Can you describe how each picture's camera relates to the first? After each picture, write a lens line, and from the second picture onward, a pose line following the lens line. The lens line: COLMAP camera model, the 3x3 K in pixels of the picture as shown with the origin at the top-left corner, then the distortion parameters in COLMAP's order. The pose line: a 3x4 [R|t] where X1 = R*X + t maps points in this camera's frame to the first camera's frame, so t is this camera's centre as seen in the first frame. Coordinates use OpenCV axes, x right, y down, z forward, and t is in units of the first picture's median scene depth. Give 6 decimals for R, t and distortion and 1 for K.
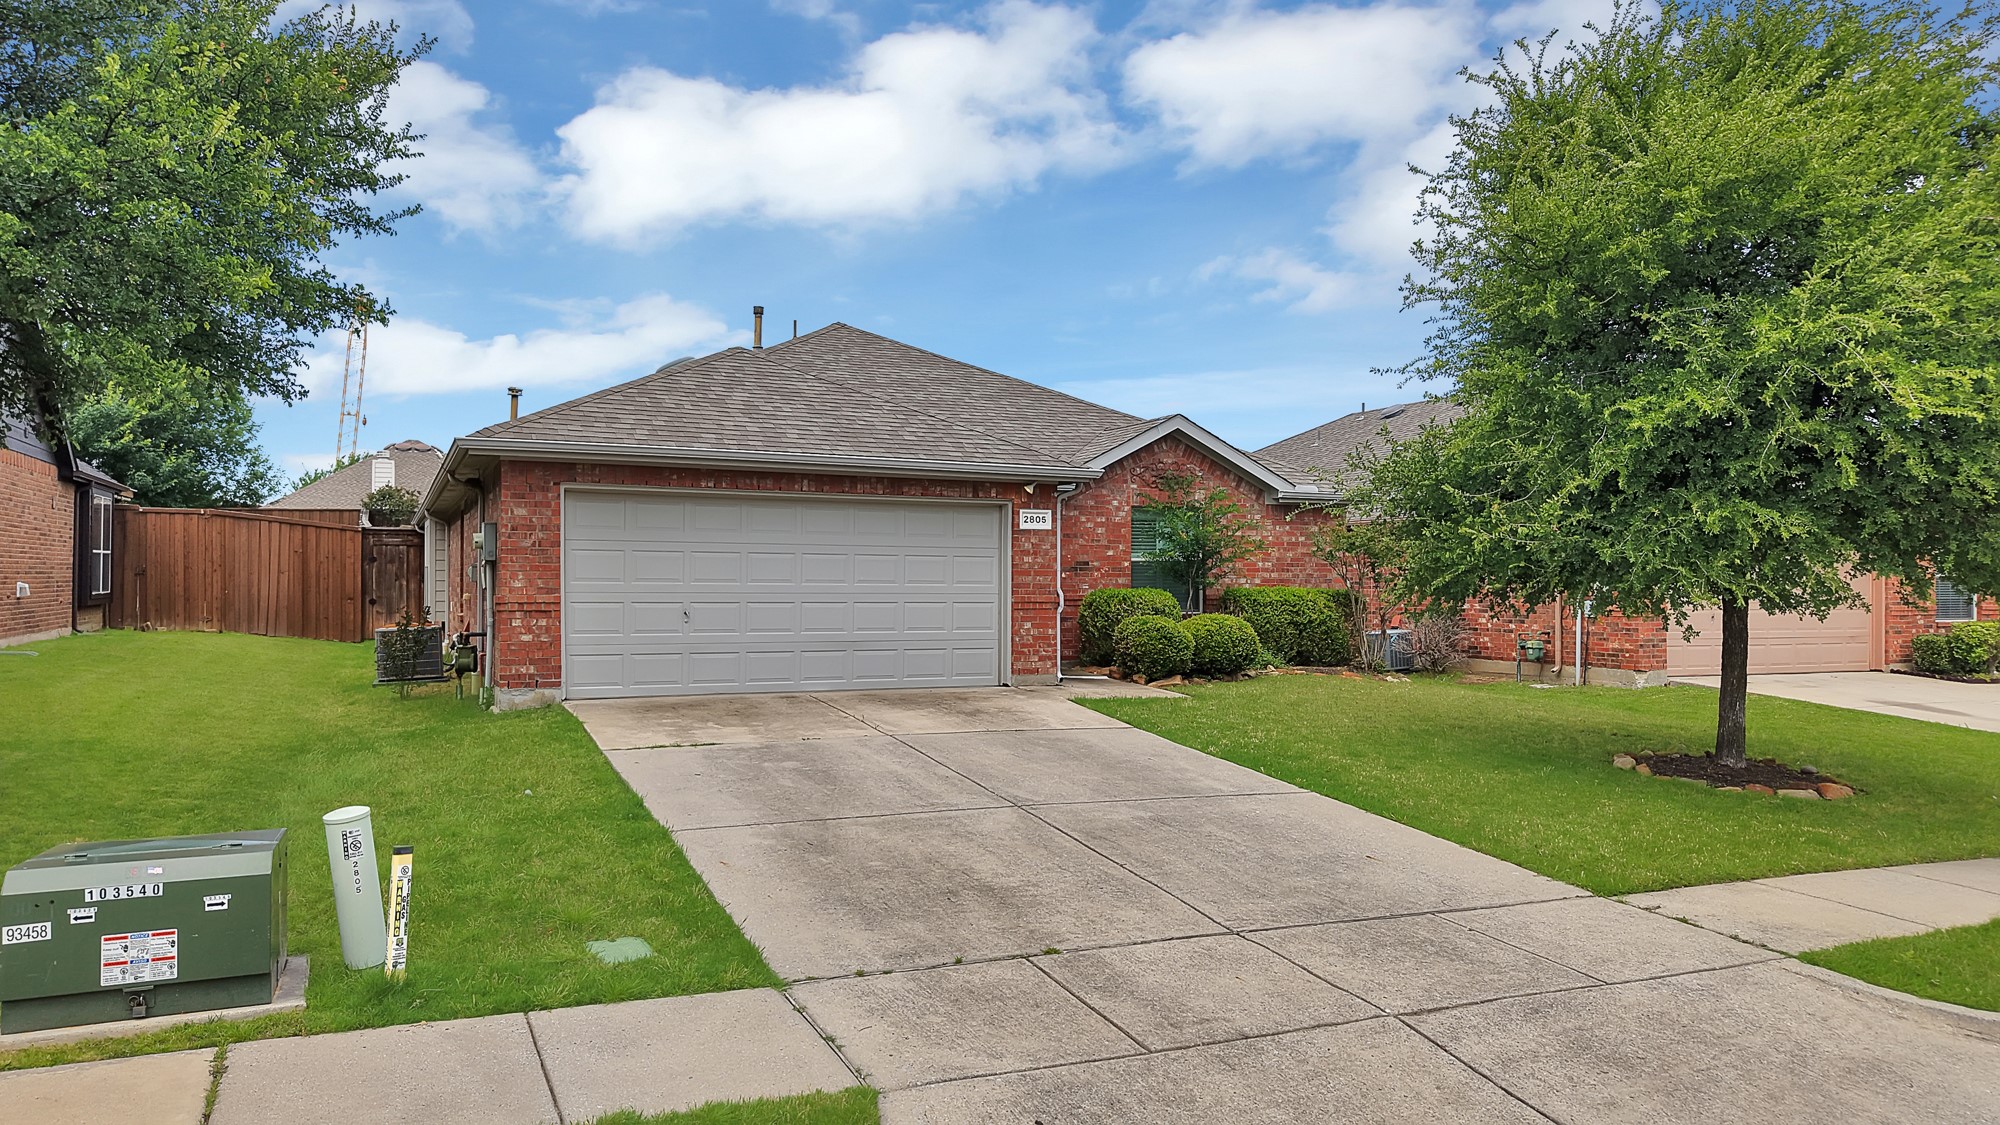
lens RADIAL K [[1445.4, 0, 1000.0], [0, 1445.4, 562.5], [0, 0, 1]] dist [0.007073, -0.001126]
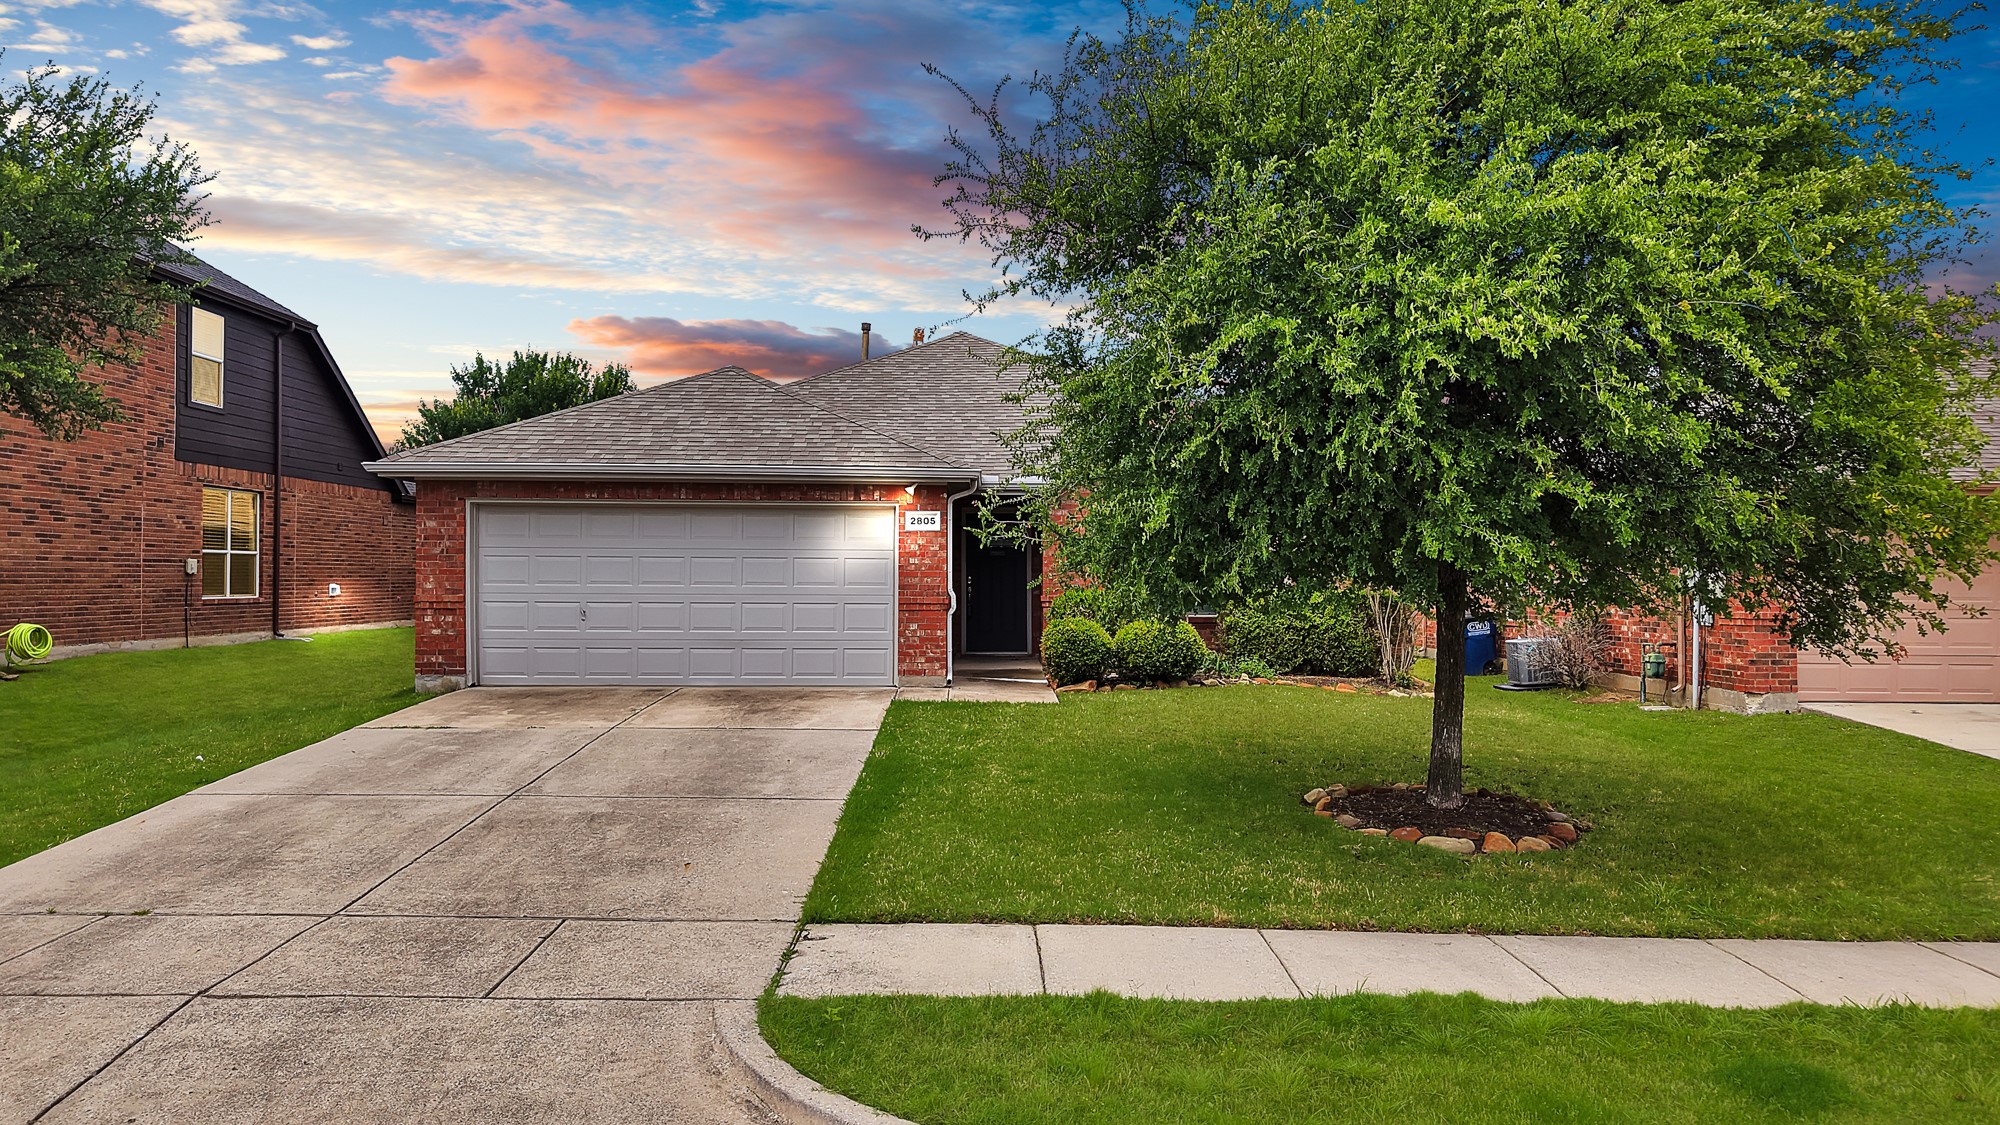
lens RADIAL K [[1445.4, 0, 1000.0], [0, 1445.4, 562.5], [0, 0, 1]] dist [0.007073, -0.001126]
pose [[0.906082, -0.007223, -0.423040, 0.577807], [0.006883, 0.999974, -0.002330, 0.002035], [0.423046, -0.000801, 0.906108, 0.134980]]
